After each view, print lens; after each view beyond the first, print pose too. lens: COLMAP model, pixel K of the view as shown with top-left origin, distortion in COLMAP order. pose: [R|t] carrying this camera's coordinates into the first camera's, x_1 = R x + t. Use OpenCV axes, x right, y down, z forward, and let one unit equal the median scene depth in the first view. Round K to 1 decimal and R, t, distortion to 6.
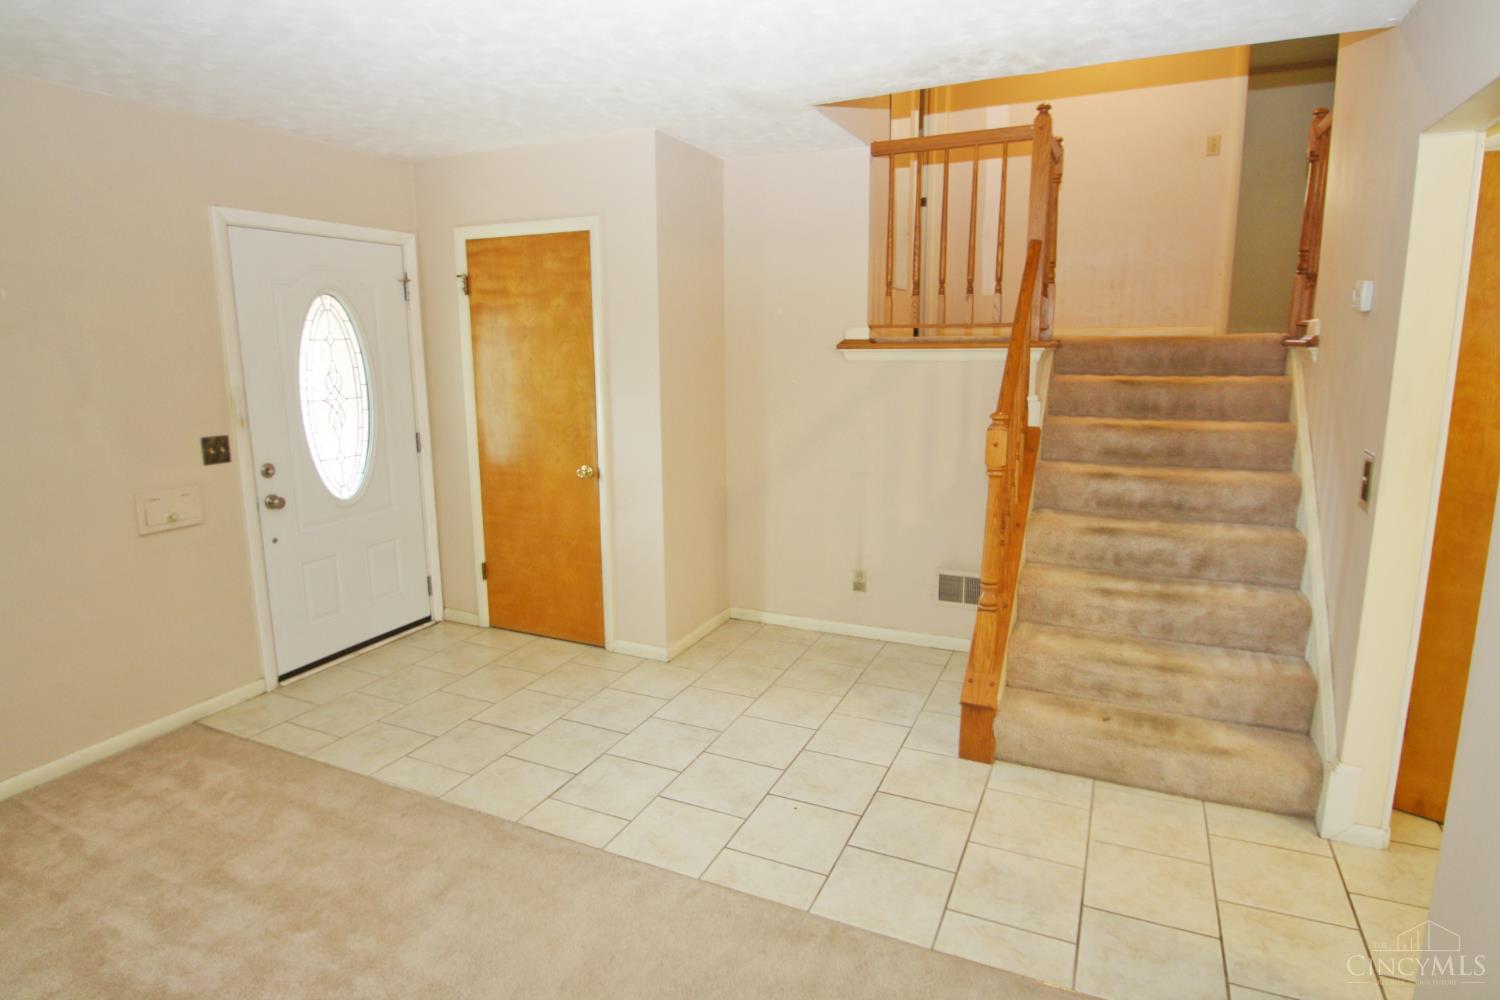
lens RADIAL K [[811.3, 0, 746.6], [0, 811.3, 485.3], [0, 0, 1]] dist [-0.011629, -0.000850]
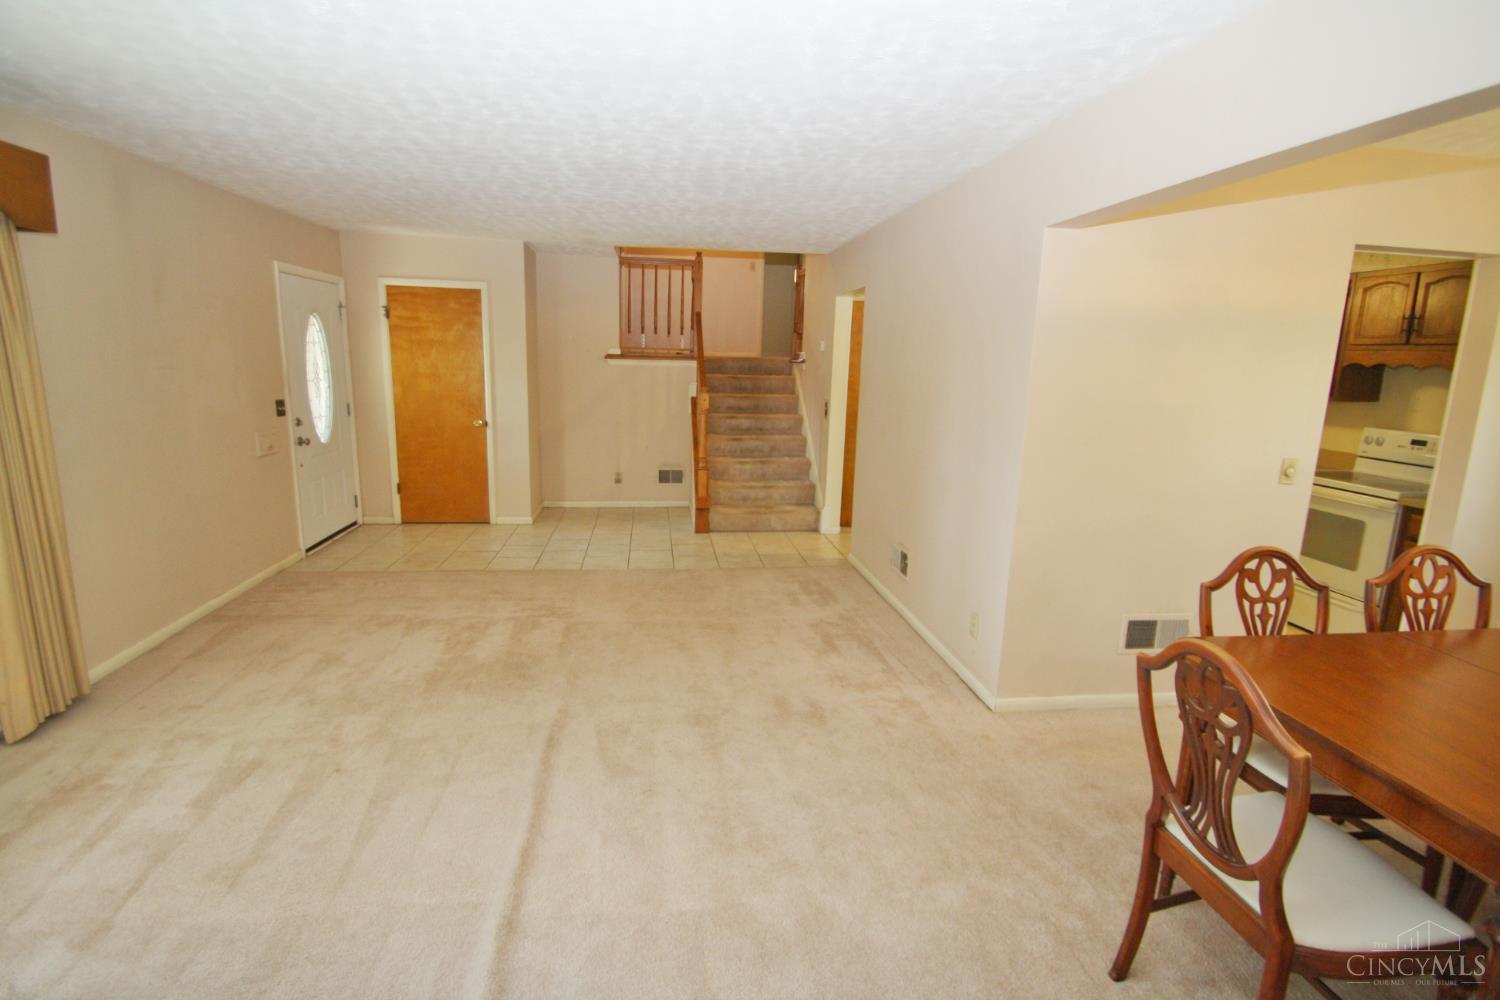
lens RADIAL K [[702.5, 0, 736.9], [0, 702.5, 491.4], [0, 0, 1]] dist [0.015094, -0.013308]
pose [[0.844016, -0.070372, 0.531682, -0.600991], [0.060882, 0.997518, 0.035382, 0.123531], [-0.532852, 0.002507, 0.846205, -0.673795]]
